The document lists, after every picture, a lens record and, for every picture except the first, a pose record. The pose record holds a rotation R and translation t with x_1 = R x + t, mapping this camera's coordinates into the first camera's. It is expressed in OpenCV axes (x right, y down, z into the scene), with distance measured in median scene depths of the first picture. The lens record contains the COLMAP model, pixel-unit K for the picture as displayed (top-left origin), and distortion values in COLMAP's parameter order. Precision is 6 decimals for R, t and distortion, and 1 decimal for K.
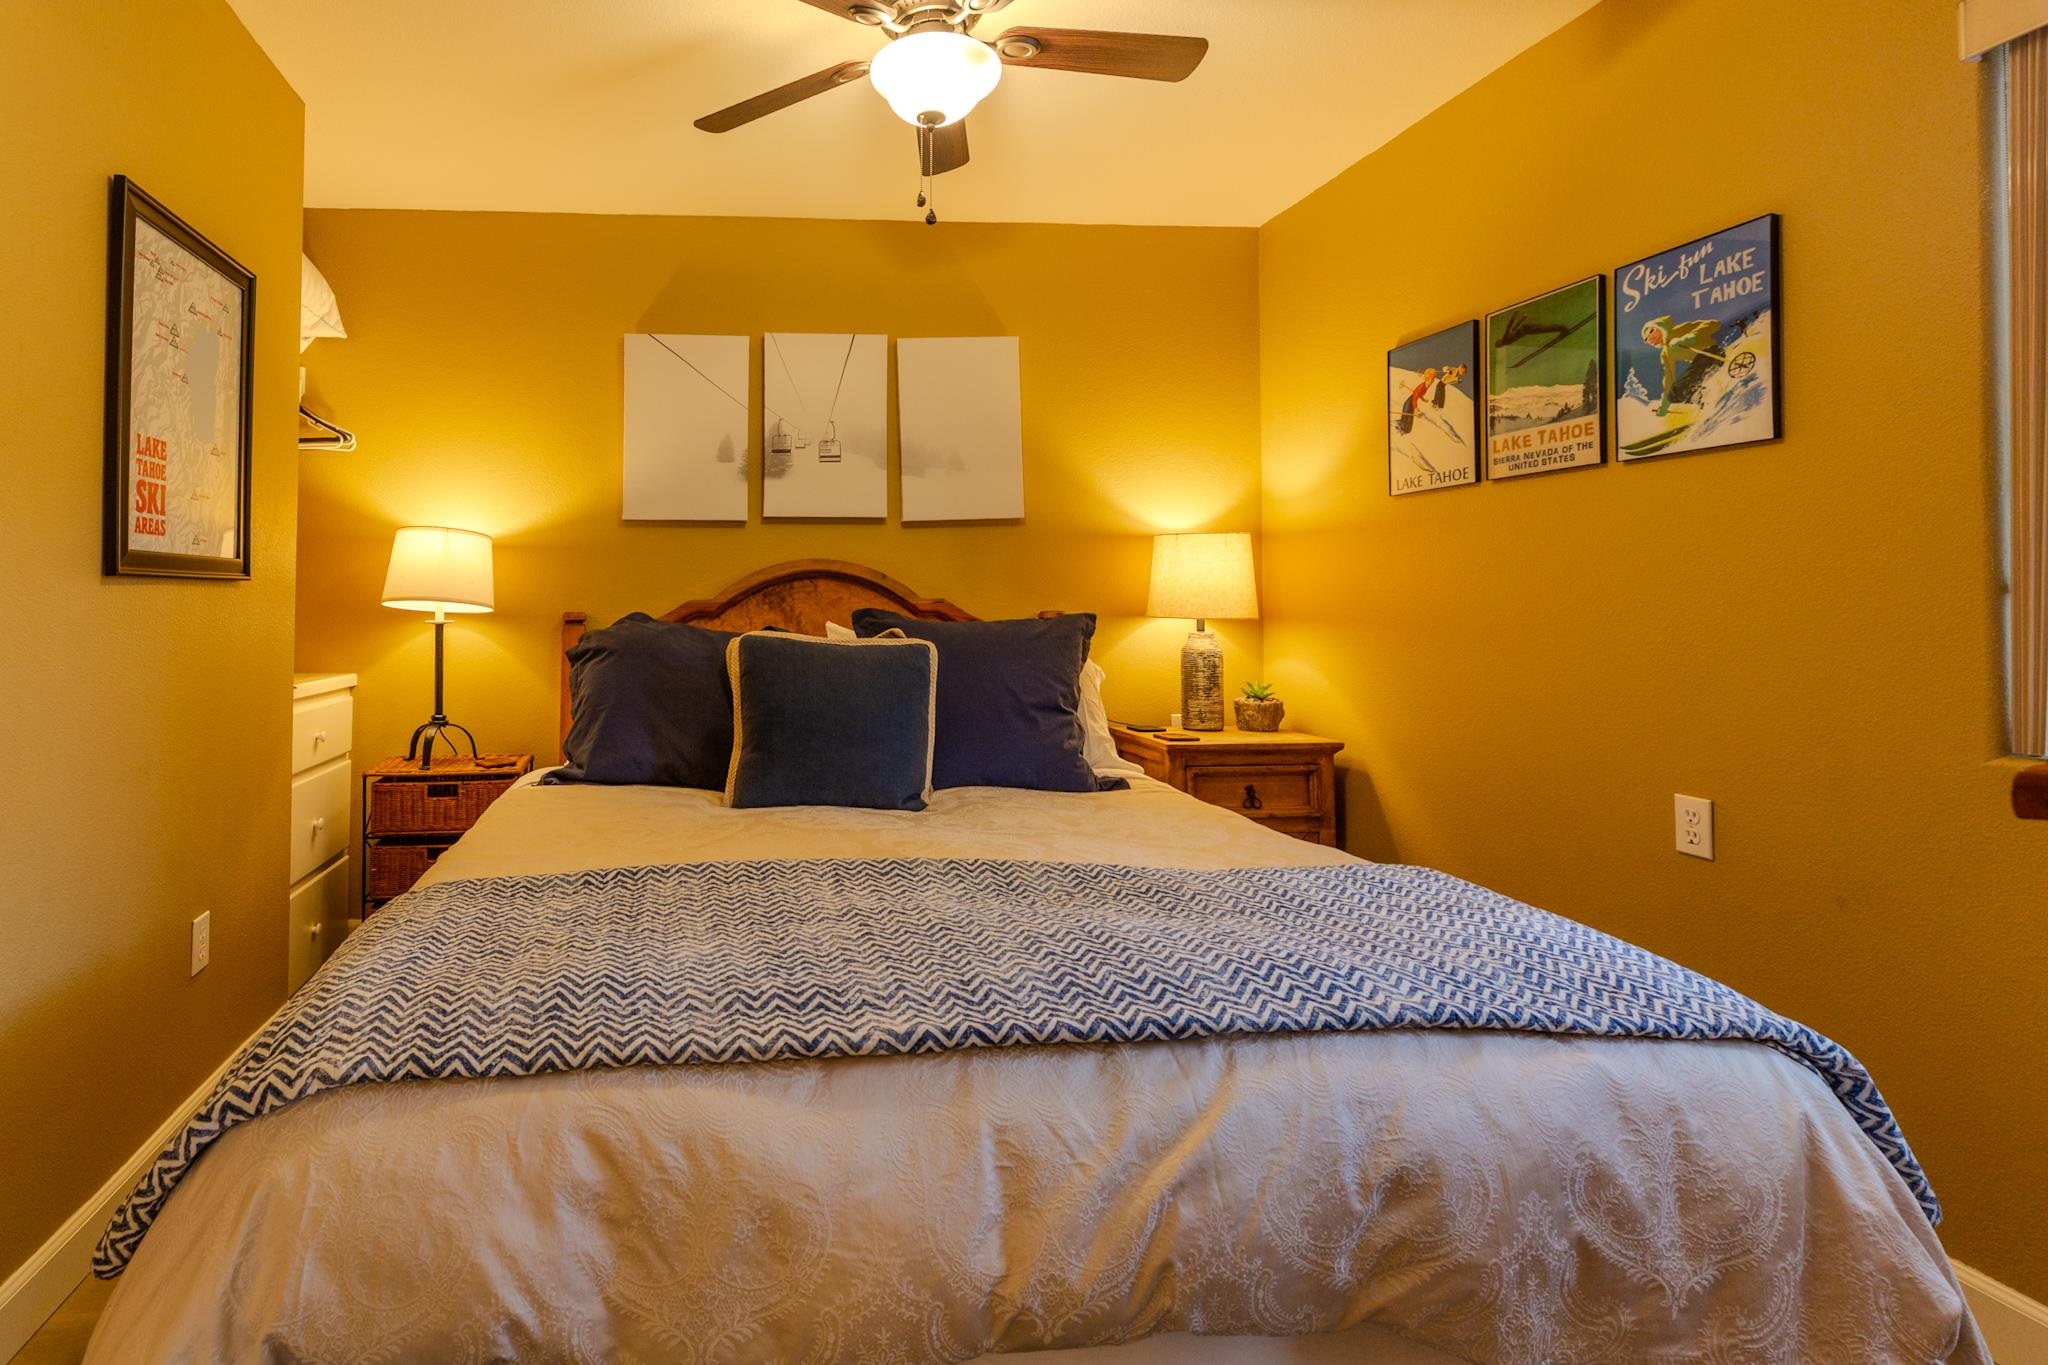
lens RADIAL K [[1003.1, 0, 778.8], [0, 1003.1, 573.3], [0, 0, 1]] dist [0.003893, 0.000107]
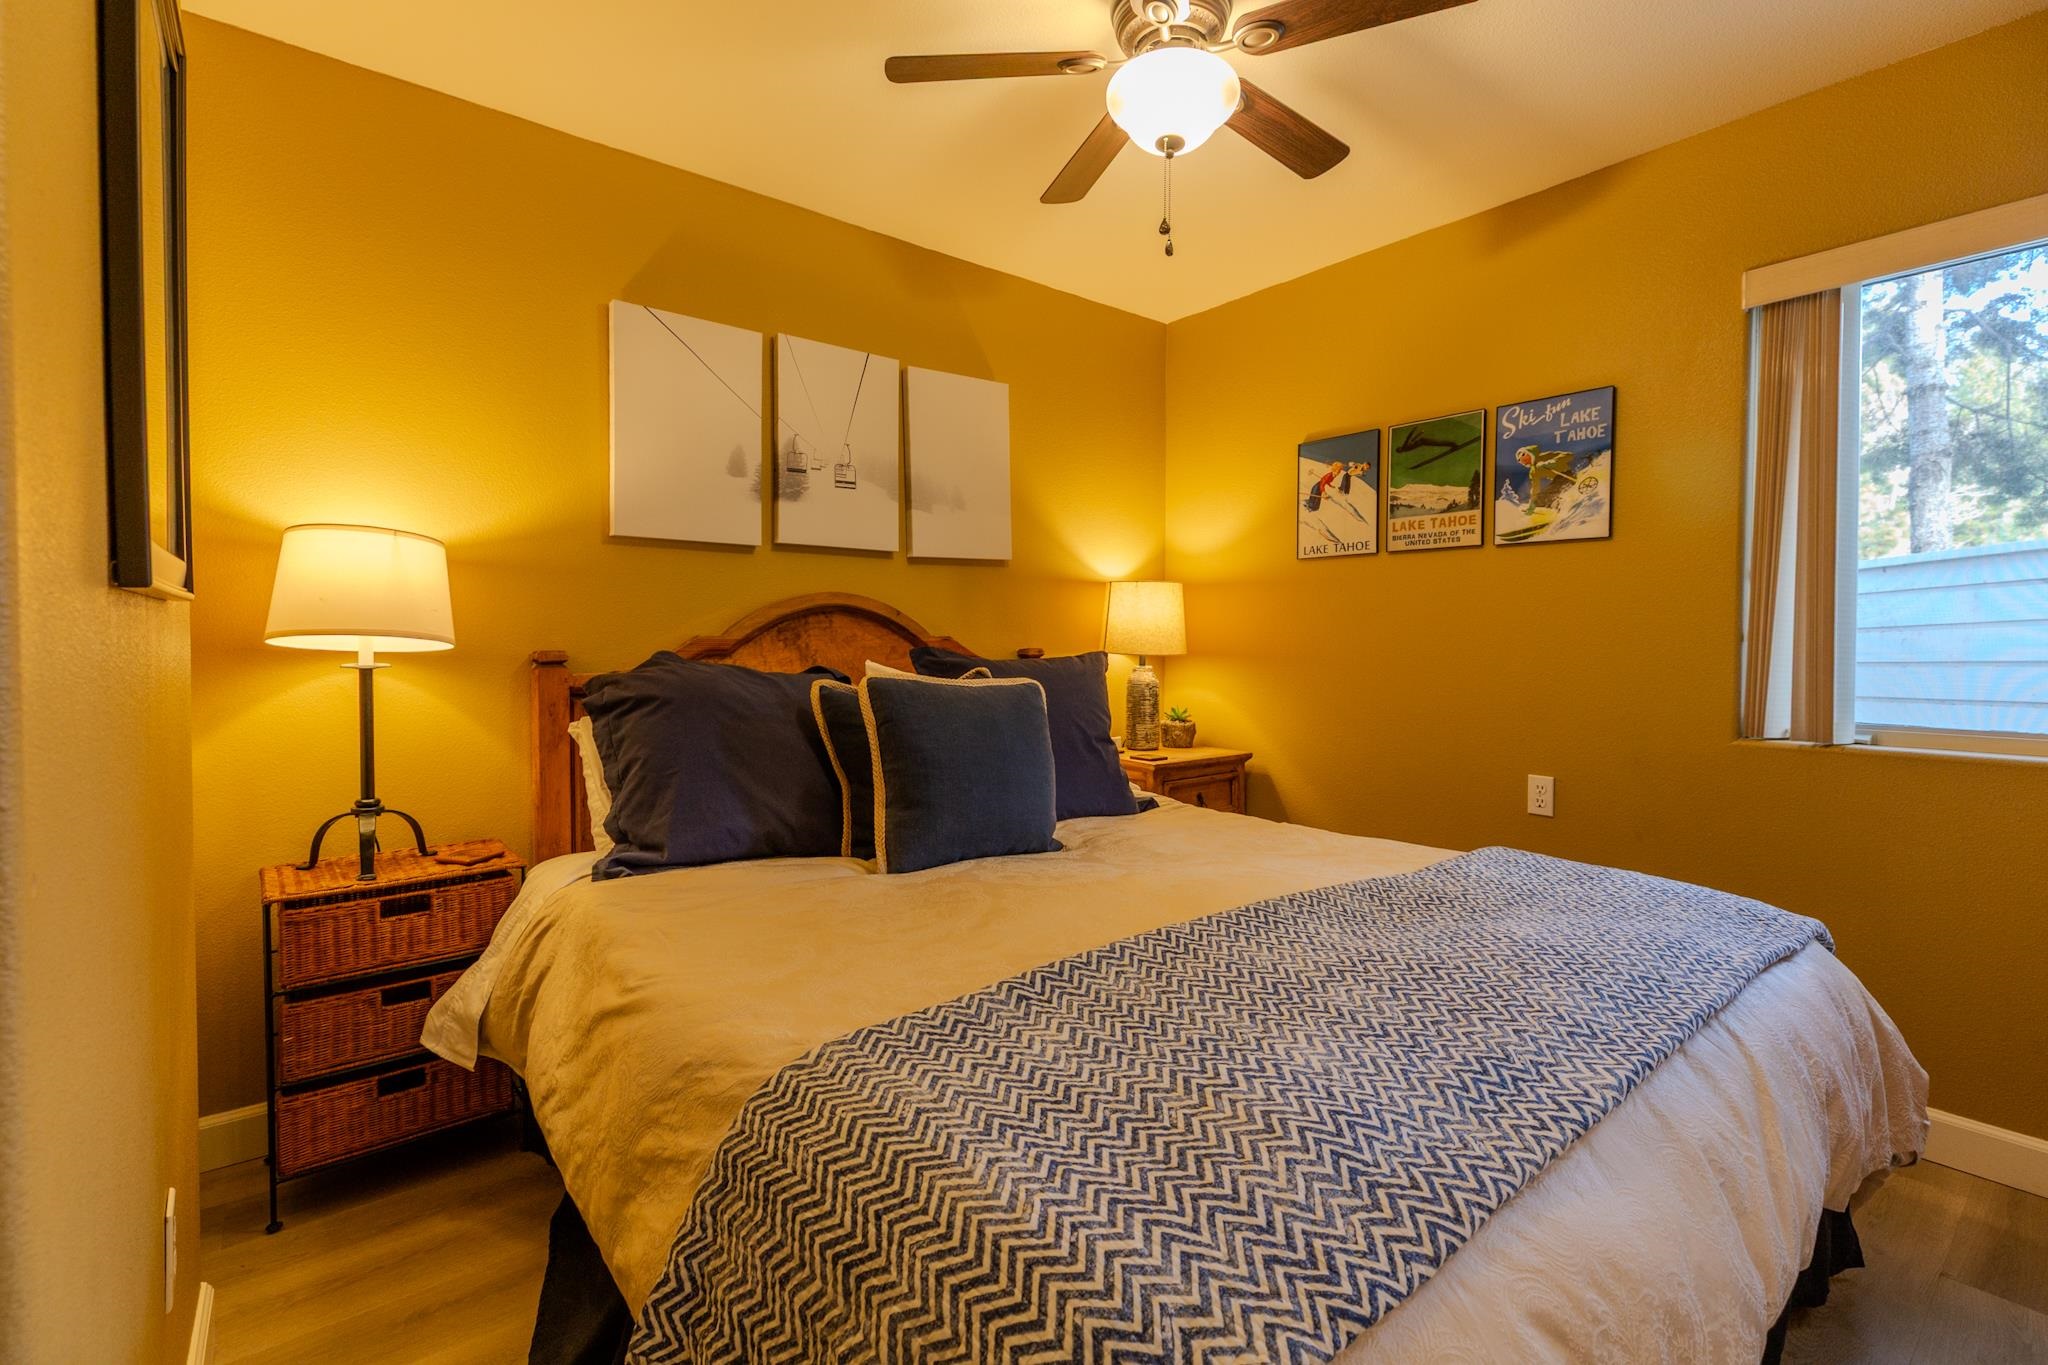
lens RADIAL K [[911.3, 0, 1028.6], [0, 911.3, 661.0], [0, 0, 1]] dist [0.002527, 0.000326]
pose [[0.824132, -0.008496, 0.566334, -0.337115], [-0.023689, 0.998496, 0.049451, 0.003344], [-0.565902, -0.054170, 0.822691, 0.237400]]
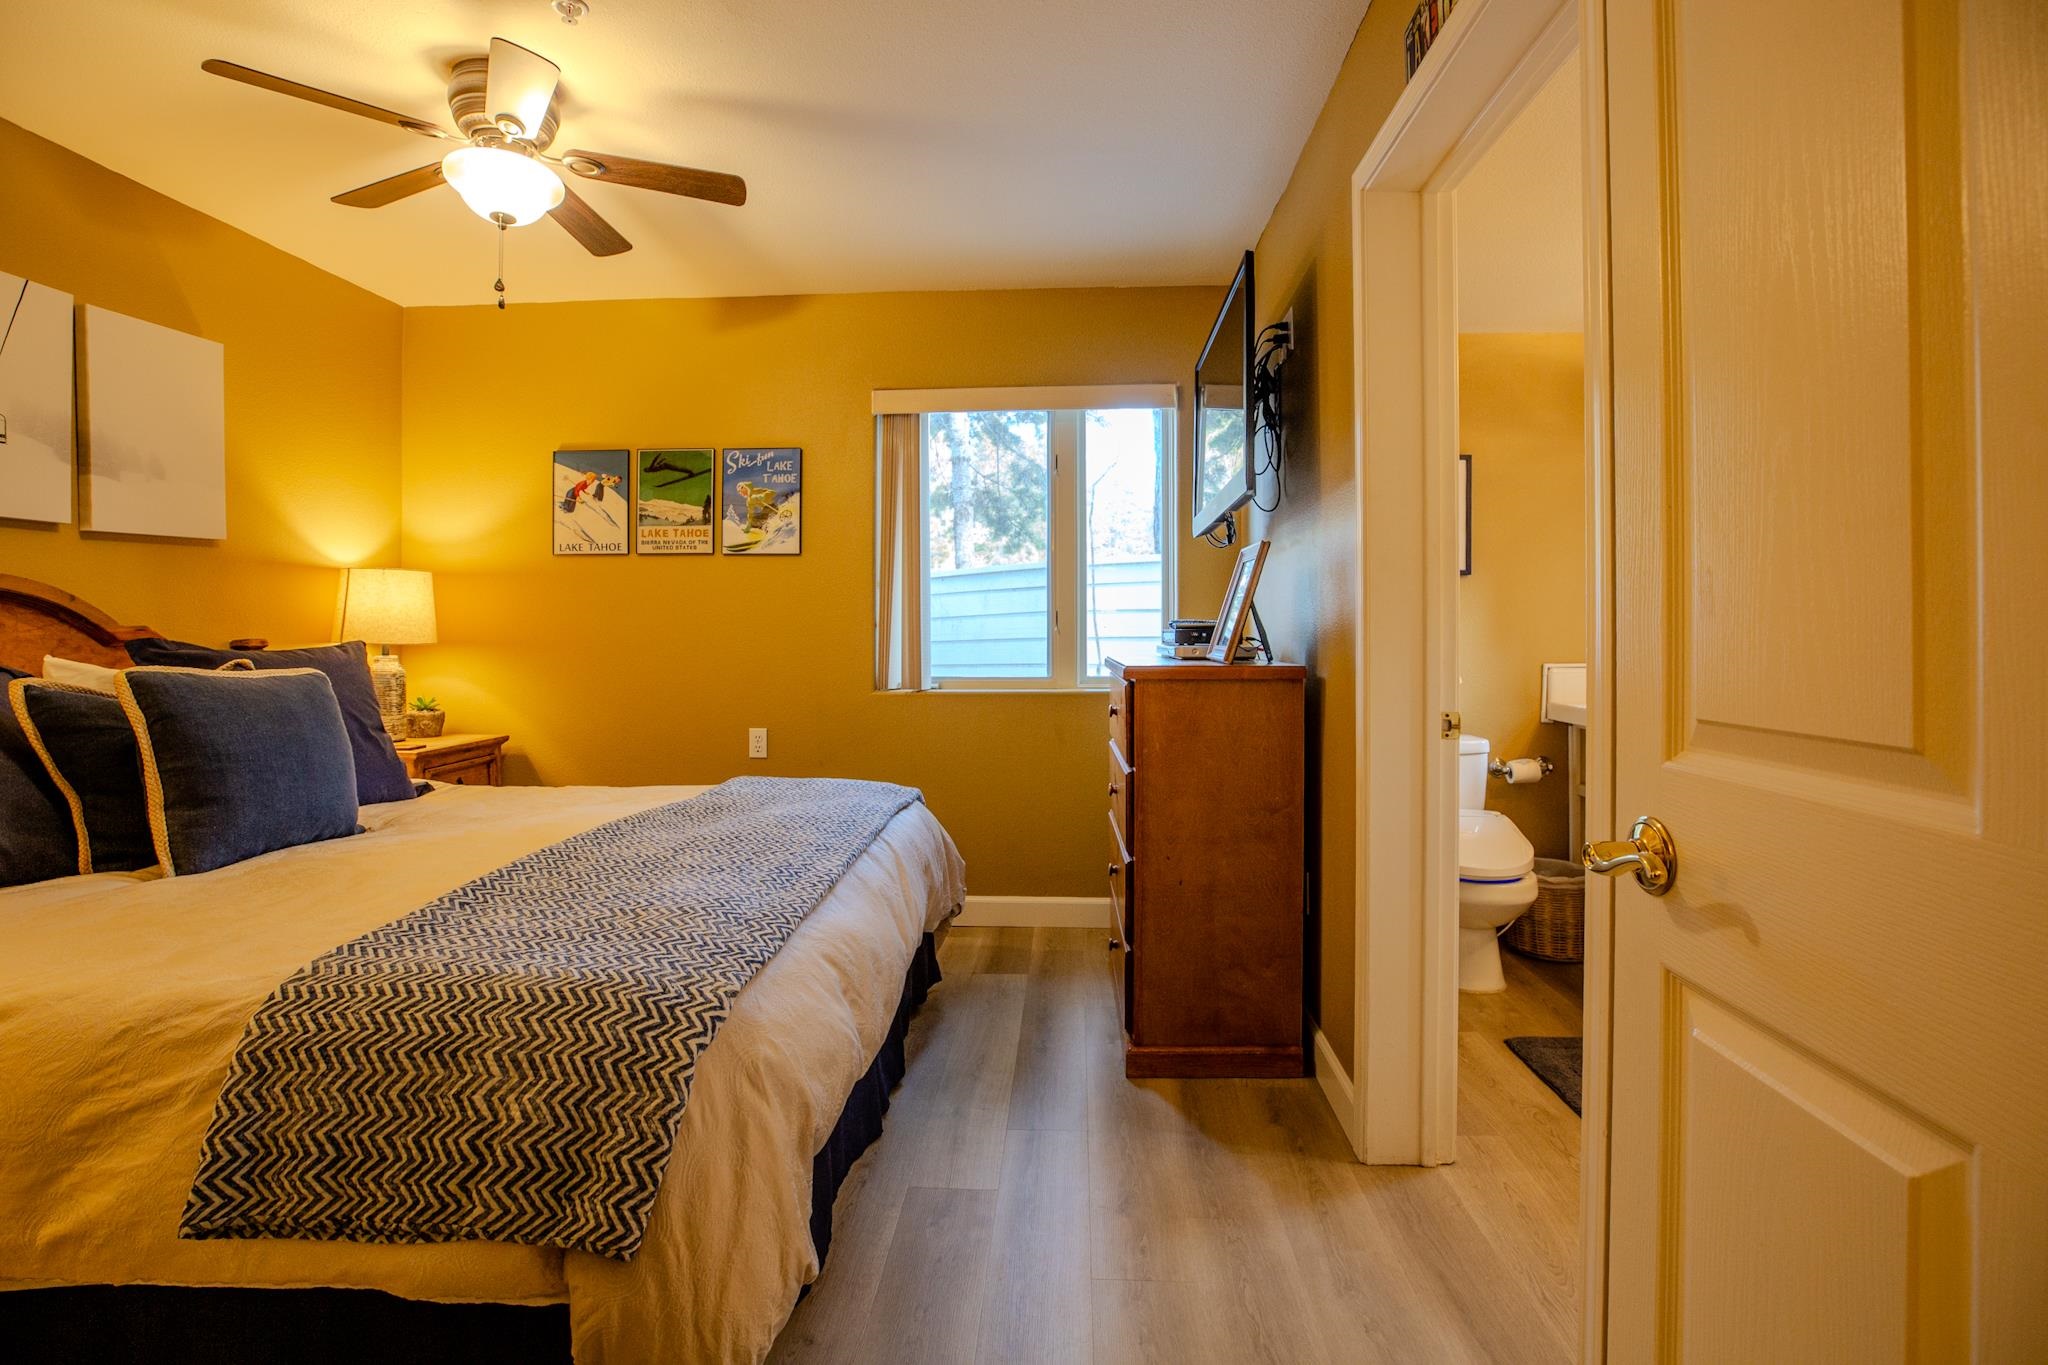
lens RADIAL K [[930.9, 0, 1024.8], [0, 930.9, 619.8], [0, 0, 1]] dist [-0.025521, 0.000136]
pose [[0.129215, 0.009940, 0.991567, -0.601046], [-0.029821, 0.999536, -0.006134, 0.002611], [-0.991168, -0.028777, 0.129452, 0.177965]]
